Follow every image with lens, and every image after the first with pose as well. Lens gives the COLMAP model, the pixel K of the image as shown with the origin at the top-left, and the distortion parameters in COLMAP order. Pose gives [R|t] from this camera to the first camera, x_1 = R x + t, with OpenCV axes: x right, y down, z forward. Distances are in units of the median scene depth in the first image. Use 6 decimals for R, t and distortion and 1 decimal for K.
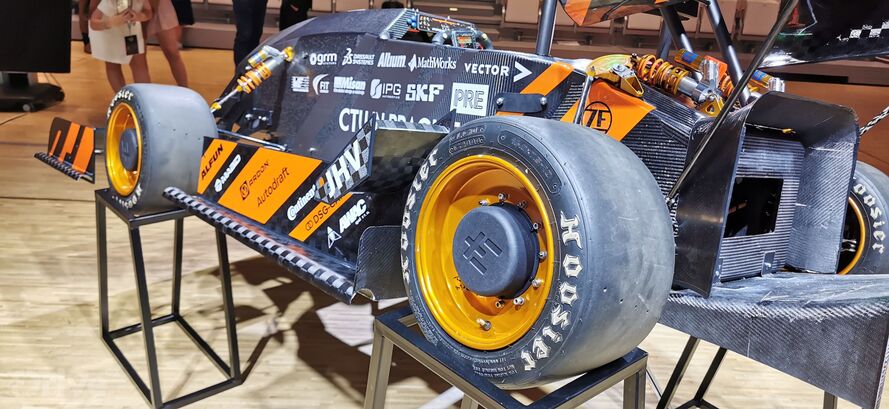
lens RADIAL K [[689.9, 0, 444.5], [0, 689.9, 204.5], [0, 0, 1]] dist [0.016619, -0.001682]
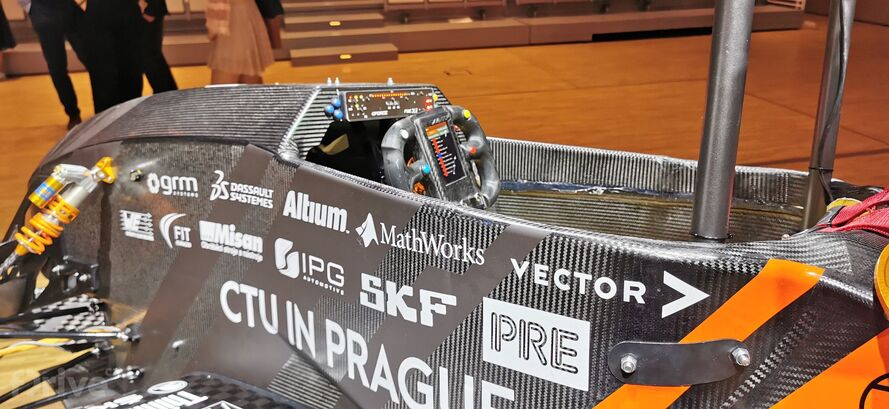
lens RADIAL K [[689.9, 0, 444.5], [0, 689.9, 204.5], [0, 0, 1]] dist [0.016619, -0.001682]
pose [[0.978280, -0.144782, 0.148344, -0.054660], [0.138541, 0.989010, 0.051632, -0.212879], [-0.154189, -0.029959, 0.987587, 0.476212]]
